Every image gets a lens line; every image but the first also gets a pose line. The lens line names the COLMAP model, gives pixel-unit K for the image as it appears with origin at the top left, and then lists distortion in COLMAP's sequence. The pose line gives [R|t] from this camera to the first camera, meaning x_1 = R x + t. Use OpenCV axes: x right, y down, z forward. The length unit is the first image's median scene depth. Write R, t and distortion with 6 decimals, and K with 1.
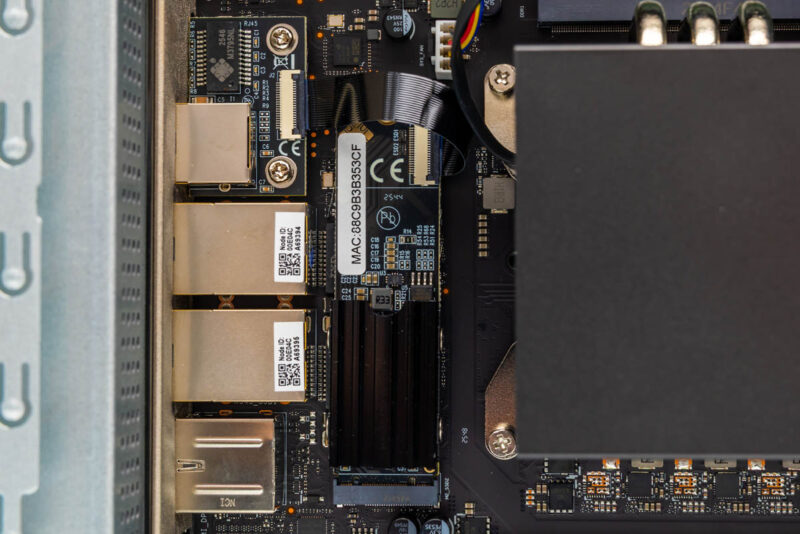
lens RADIAL K [[2773.3, 0, 356.0], [0, 2773.3, 208.4], [0, 0, 1]] dist [0.028984, 0.000000]
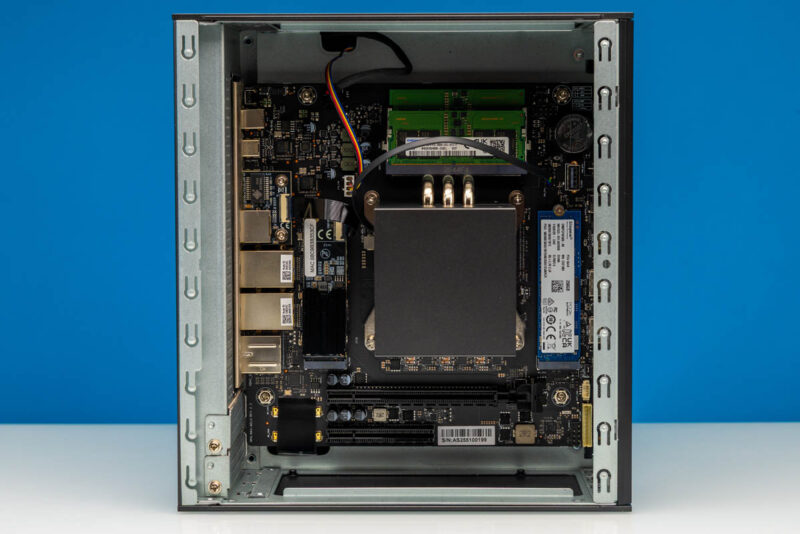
lens RADIAL K [[2773.3, 0, 397.0], [0, 2773.3, 272.9], [0, 0, 1]] dist [0.028984, 0.000000]
pose [[0.998188, -0.008937, 0.059507, -0.071675], [0.002716, 0.994594, 0.103806, -0.235488], [-0.060113, -0.103456, 0.992816, -1.455052]]
